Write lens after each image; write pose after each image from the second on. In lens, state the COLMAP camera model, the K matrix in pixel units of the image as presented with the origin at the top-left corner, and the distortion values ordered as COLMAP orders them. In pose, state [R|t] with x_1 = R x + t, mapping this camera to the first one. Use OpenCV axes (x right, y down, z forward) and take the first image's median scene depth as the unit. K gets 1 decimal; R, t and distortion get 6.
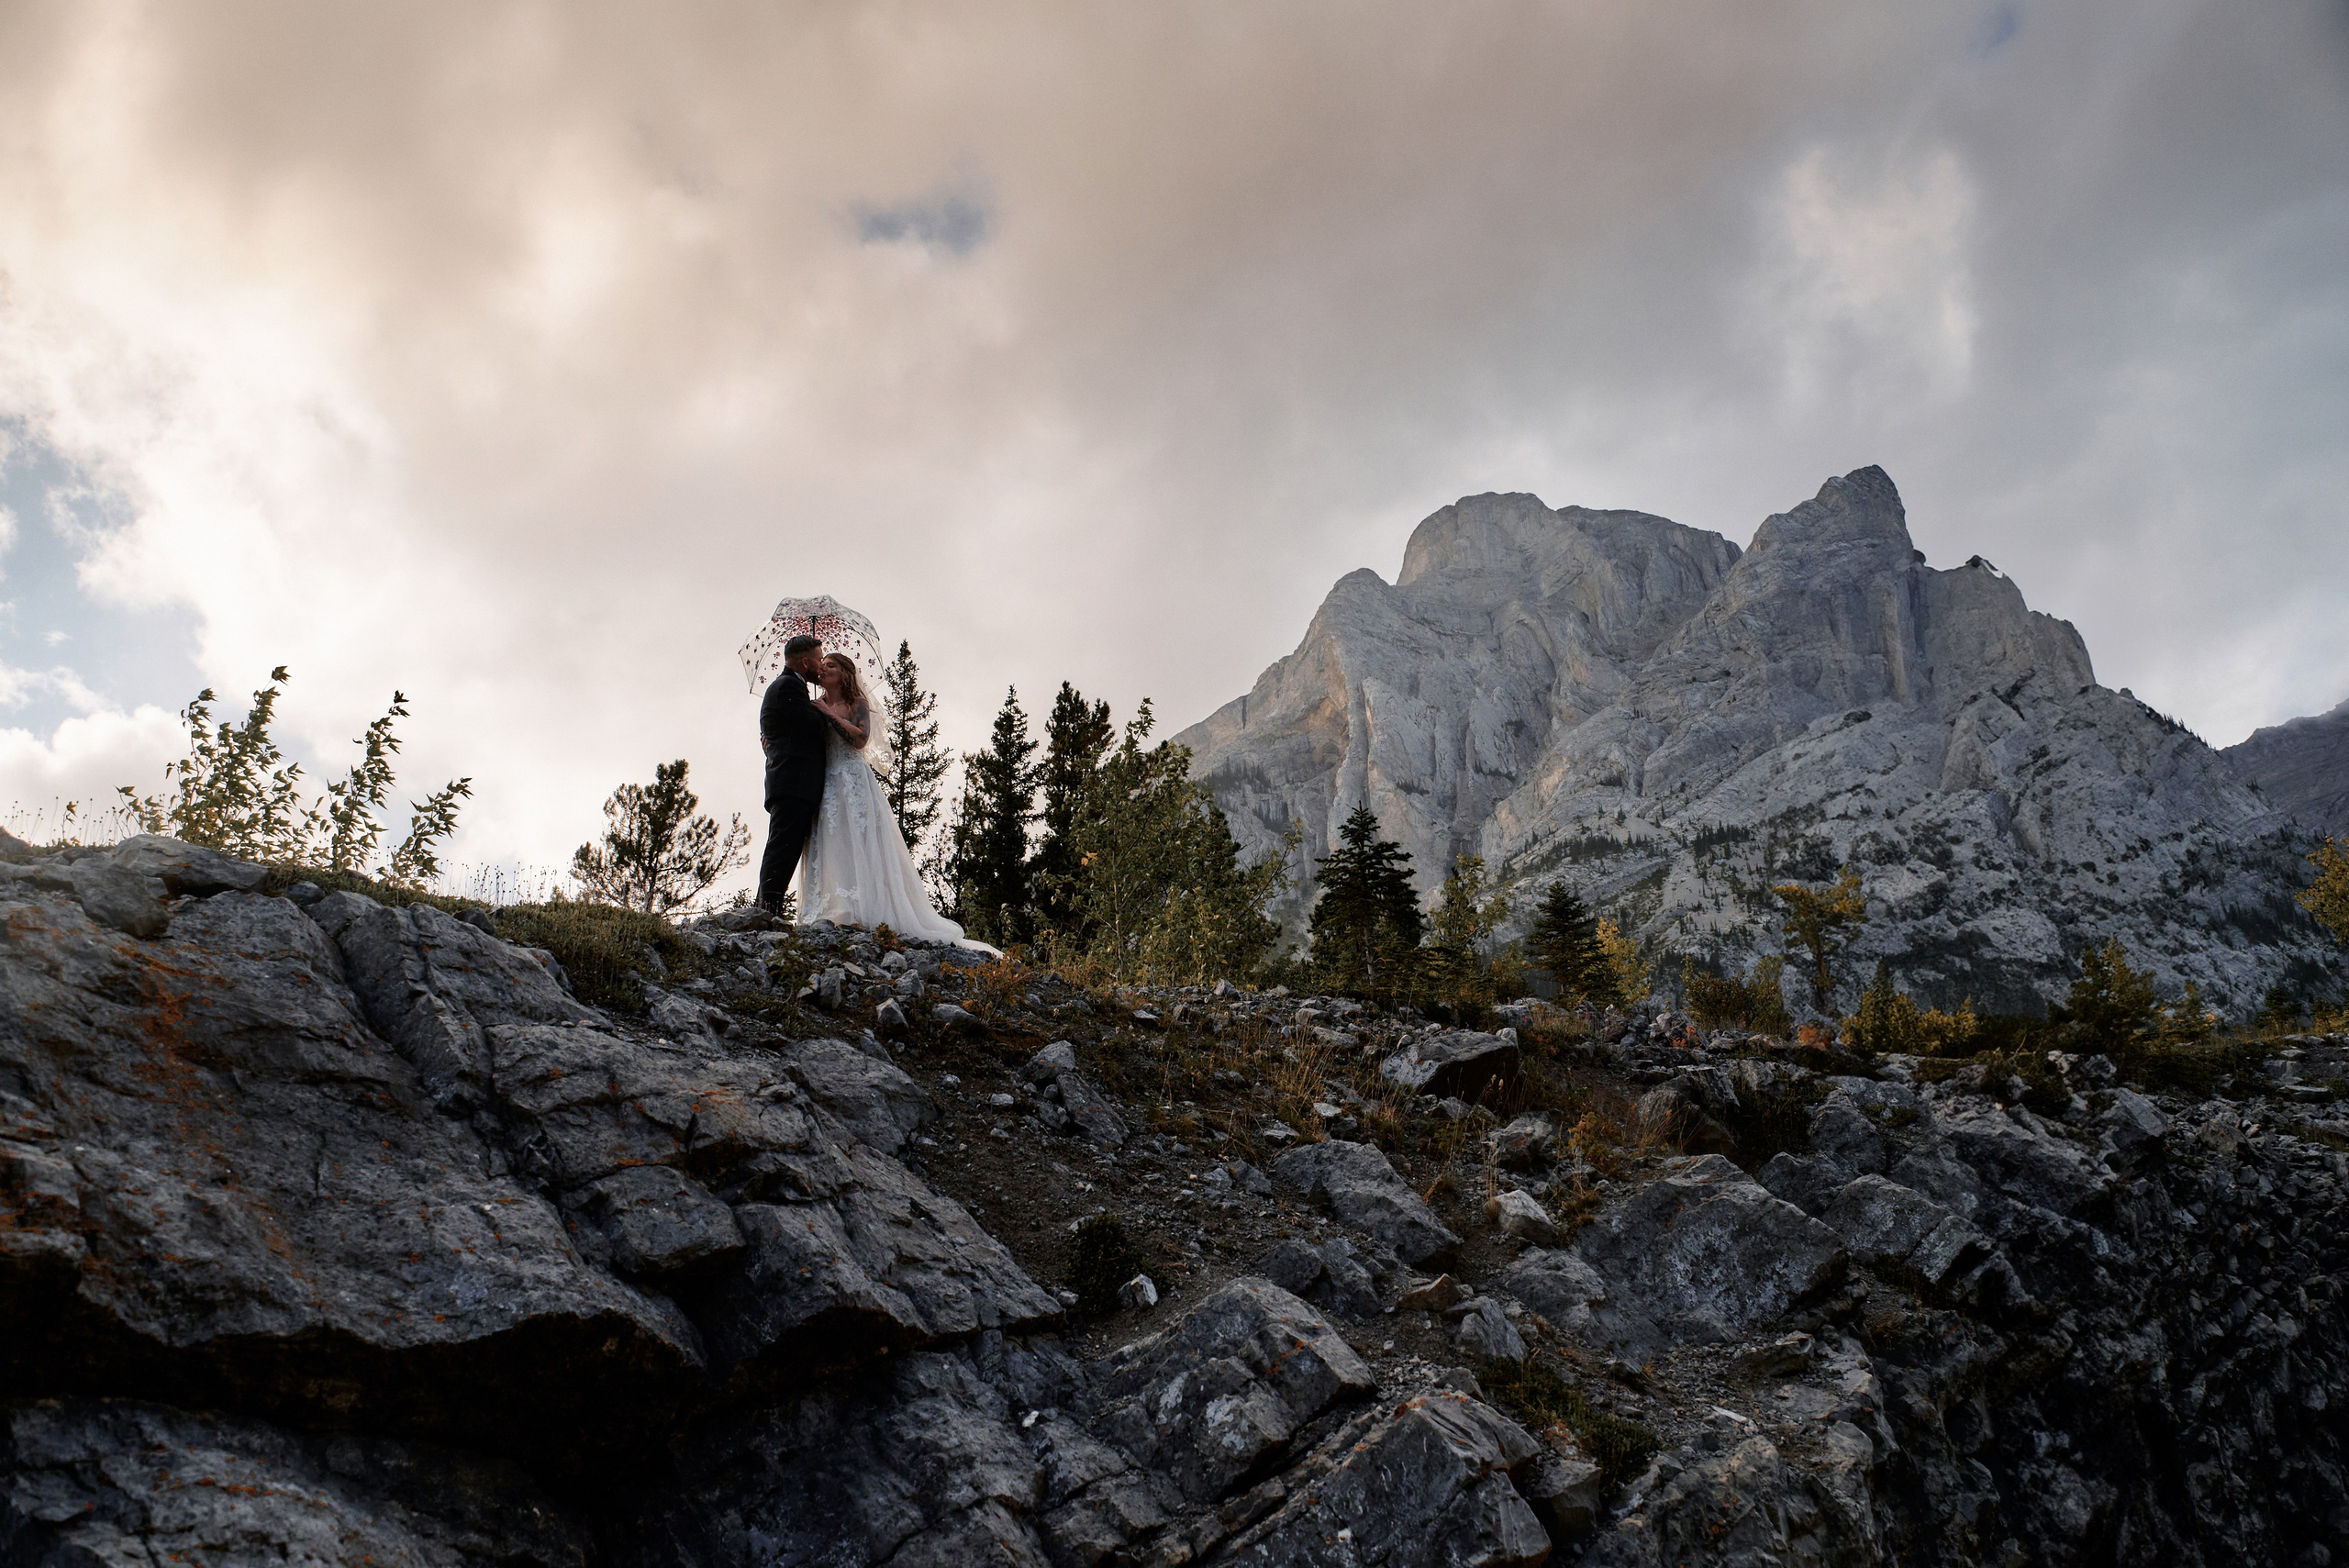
lens RADIAL K [[1889.8, 0, 1155.4], [0, 1889.8, 799.3], [0, 0, 1]] dist [-0.011615, -0.001517]
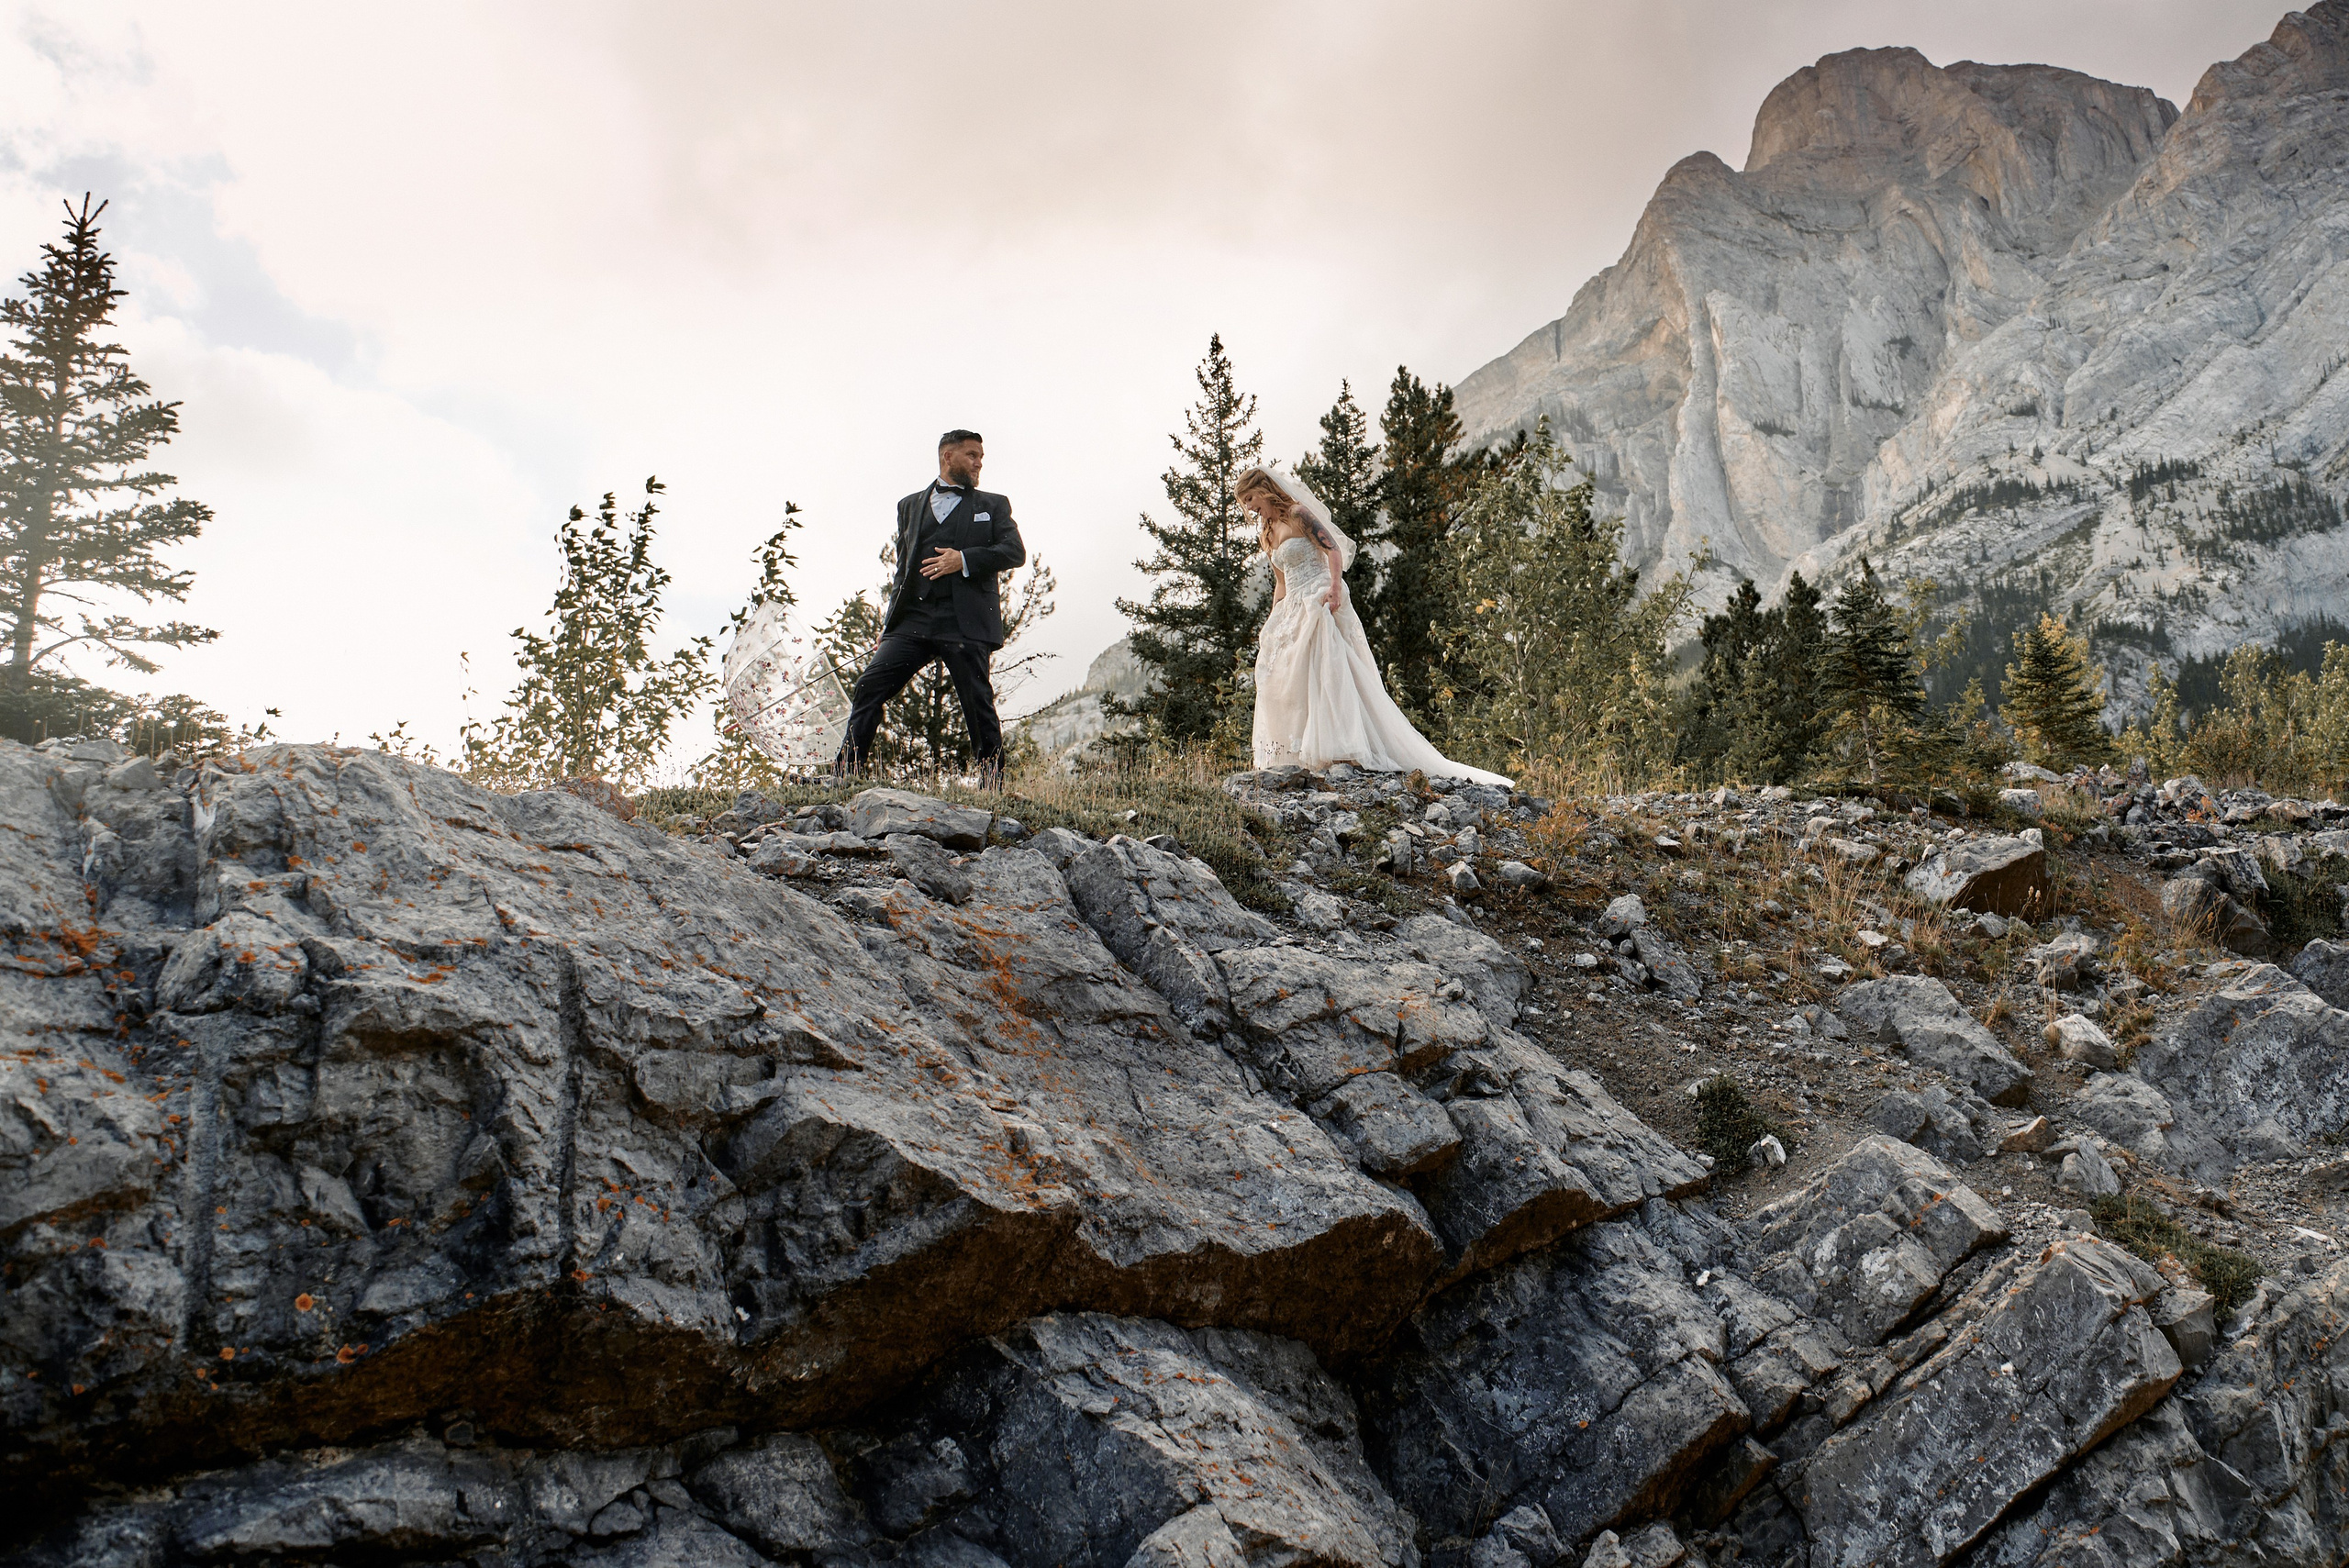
lens RADIAL K [[2388.8, 0, 1505.9], [0, 2388.8, 567.4], [0, 0, 1]] dist [-0.012792, 0.000073]
pose [[0.998900, -0.041781, 0.021294, -0.180500], [0.040731, 0.998039, 0.047533, -0.143965], [-0.023238, -0.046613, 0.998643, -0.337780]]
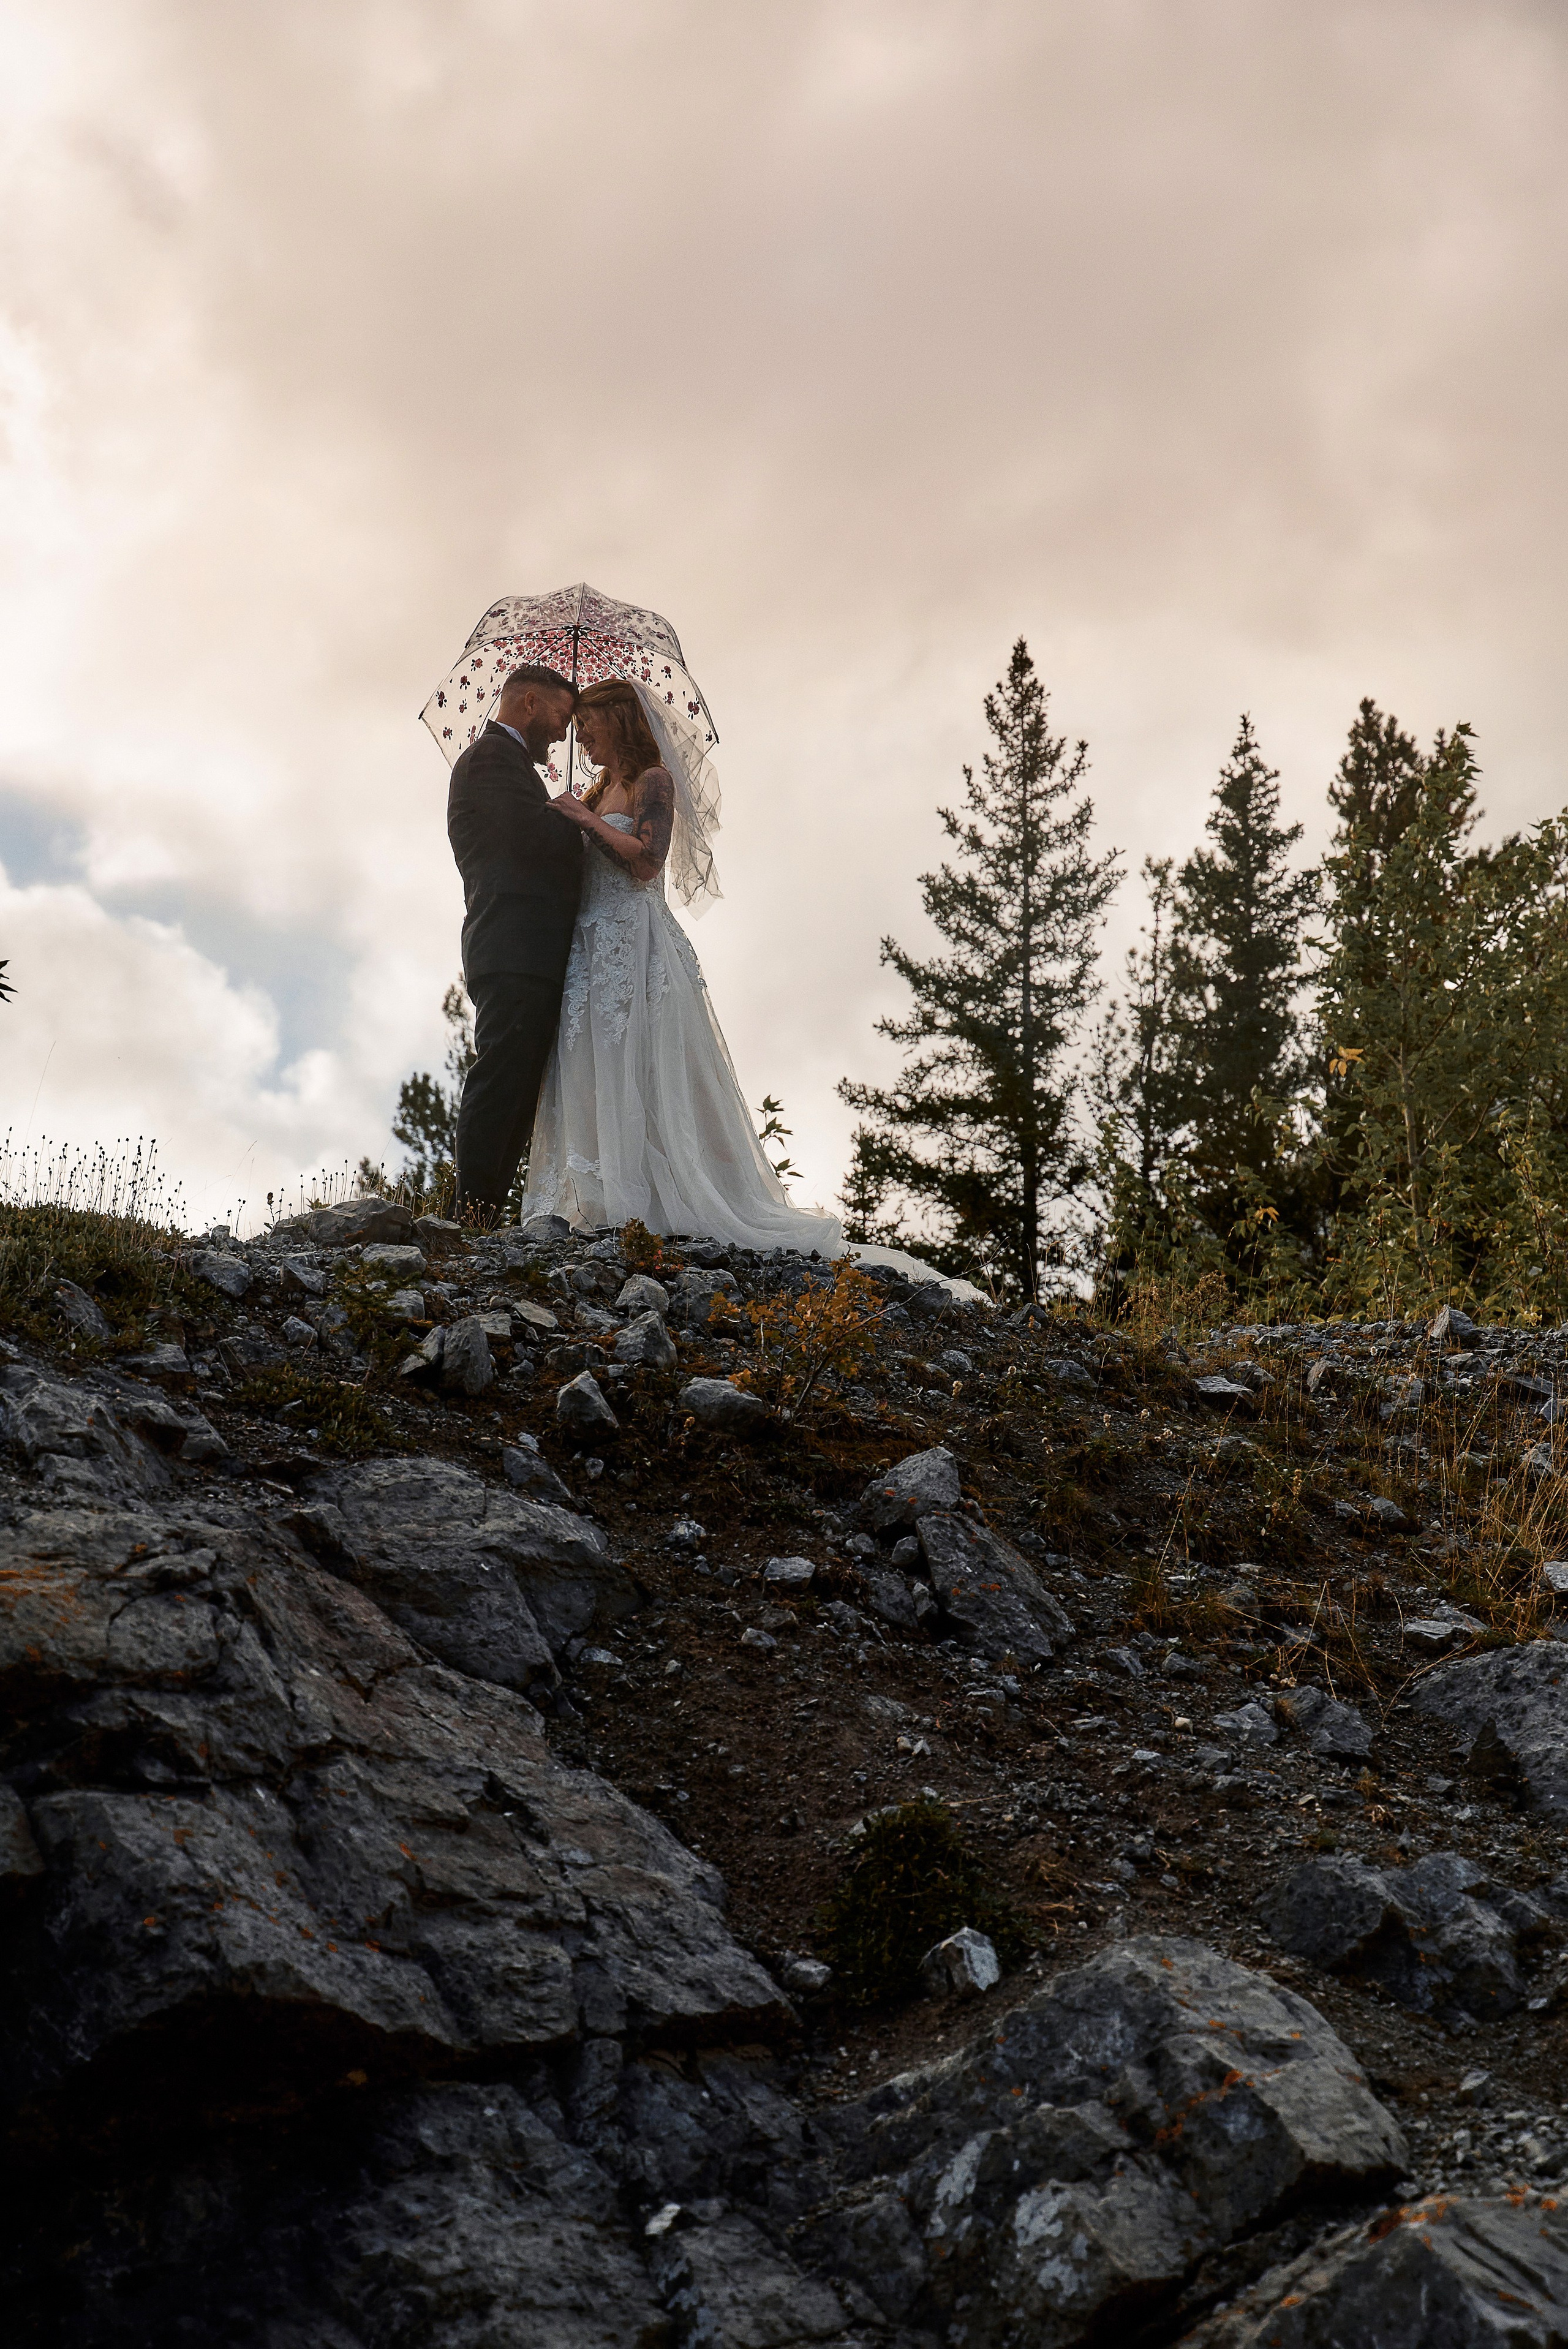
lens RADIAL K [[3761.1, 0, 748.1], [0, 3761.1, 1176.1], [0, 0, 1]] dist [0.003111, -0.030054]
pose [[0.968994, -0.040024, -0.243819, 0.193307], [0.054480, 0.997116, 0.052835, 0.004952], [0.241002, -0.064481, 0.968380, 0.065402]]
